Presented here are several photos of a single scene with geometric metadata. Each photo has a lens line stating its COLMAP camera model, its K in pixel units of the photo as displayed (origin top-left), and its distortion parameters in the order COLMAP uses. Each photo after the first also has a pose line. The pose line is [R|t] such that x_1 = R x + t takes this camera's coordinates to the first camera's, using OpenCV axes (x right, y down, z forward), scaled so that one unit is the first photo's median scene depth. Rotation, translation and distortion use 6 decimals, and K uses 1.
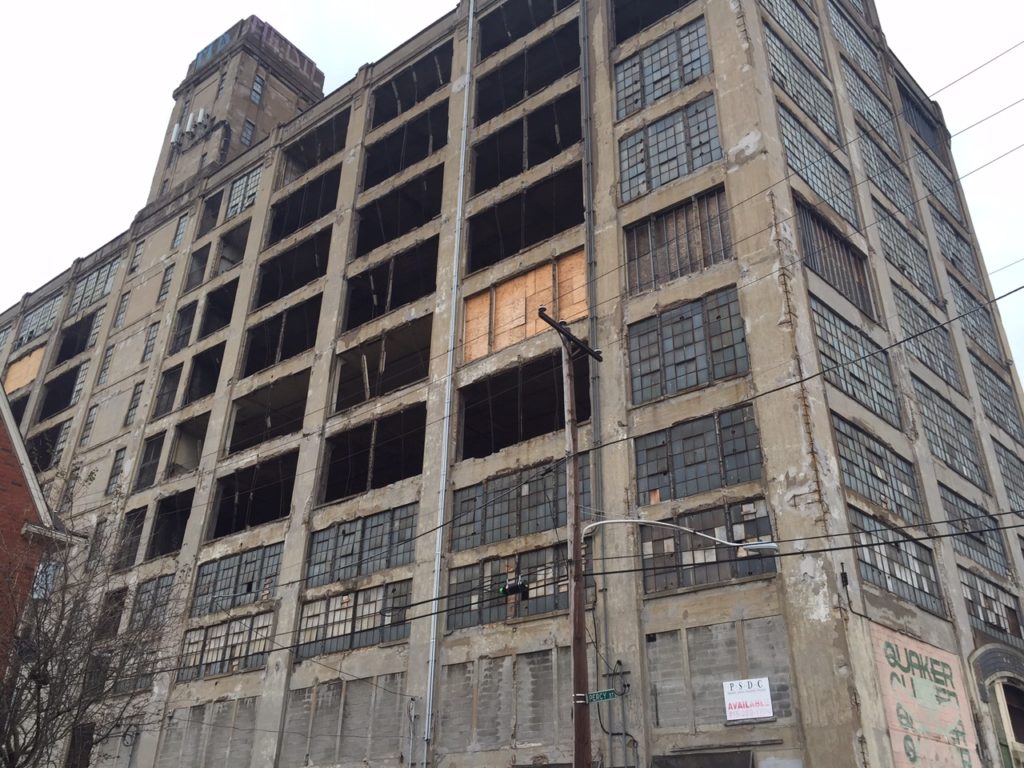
lens RADIAL K [[869.7, 0, 517.0], [0, 869.7, 392.2], [0, 0, 1]] dist [0.083584, -0.103112]
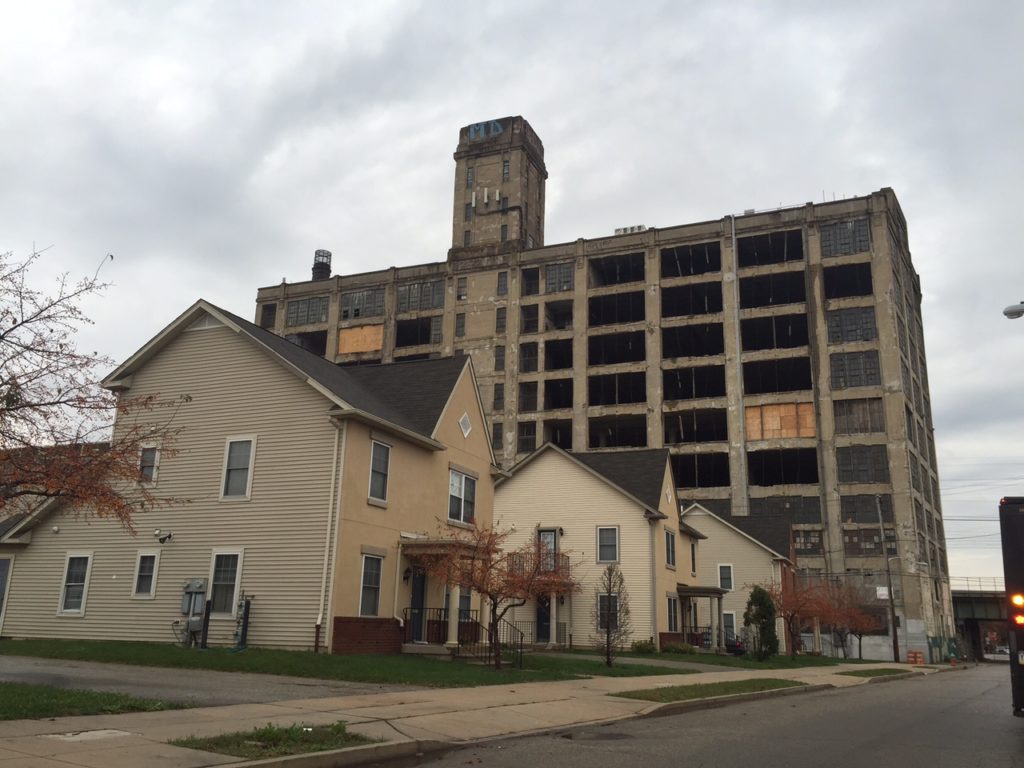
lens RADIAL K [[869.7, 0, 517.0], [0, 869.7, 392.2], [0, 0, 1]] dist [0.083584, -0.103112]
pose [[0.967740, 0.074776, 0.240597, -1.720944], [-0.130719, 0.965376, 0.225748, -0.842233], [-0.215386, -0.249916, 0.944008, -1.456396]]
